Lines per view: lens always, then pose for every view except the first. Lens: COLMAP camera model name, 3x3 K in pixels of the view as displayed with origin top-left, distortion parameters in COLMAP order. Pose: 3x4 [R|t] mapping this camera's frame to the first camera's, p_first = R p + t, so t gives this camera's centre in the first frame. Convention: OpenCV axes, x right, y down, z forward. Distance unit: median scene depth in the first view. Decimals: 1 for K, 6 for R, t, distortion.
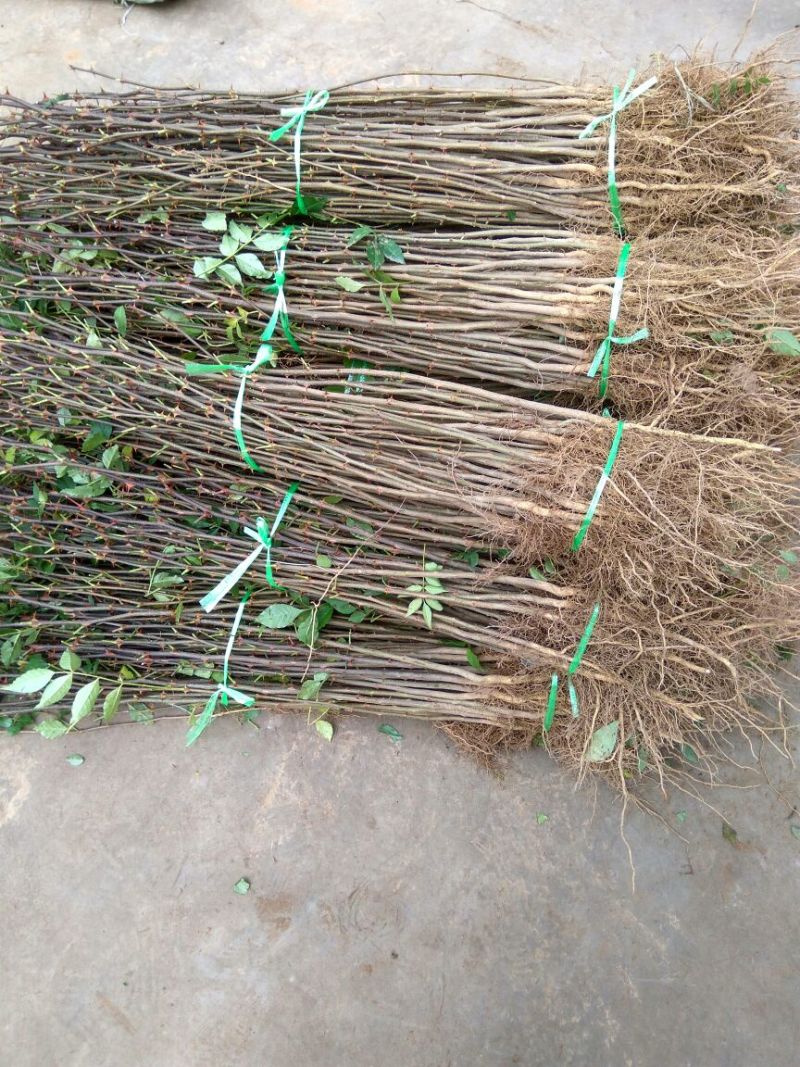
lens RADIAL K [[835.6, 0, 400.0], [0, 835.6, 533.5], [0, 0, 1]] dist [0.010915, -0.004882]
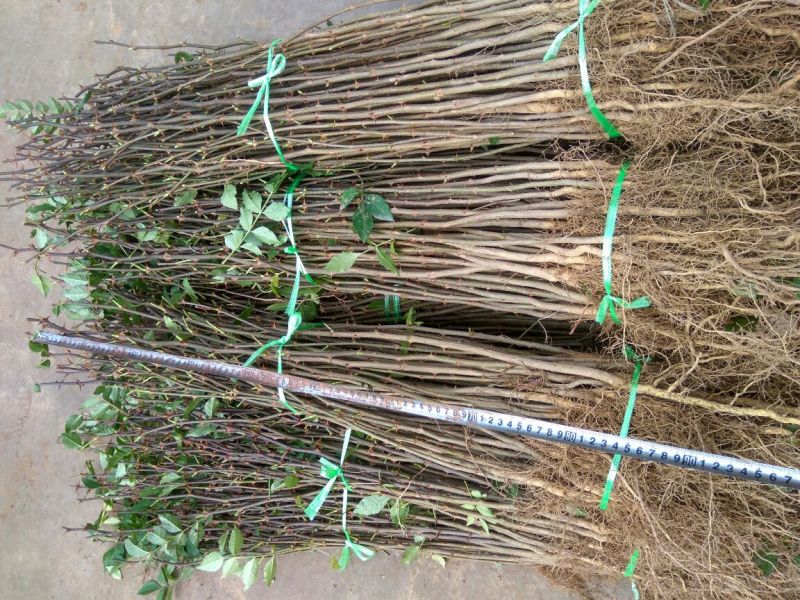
lens RADIAL K [[626.5, 0, 397.6], [0, 626.5, 284.6], [0, 0, 1]] dist [0.010915, -0.004882]
pose [[0.929160, -0.137368, -0.343207, 0.248242], [0.229193, 0.942494, 0.243259, -0.420802], [0.290055, -0.304688, 0.907212, 0.298646]]
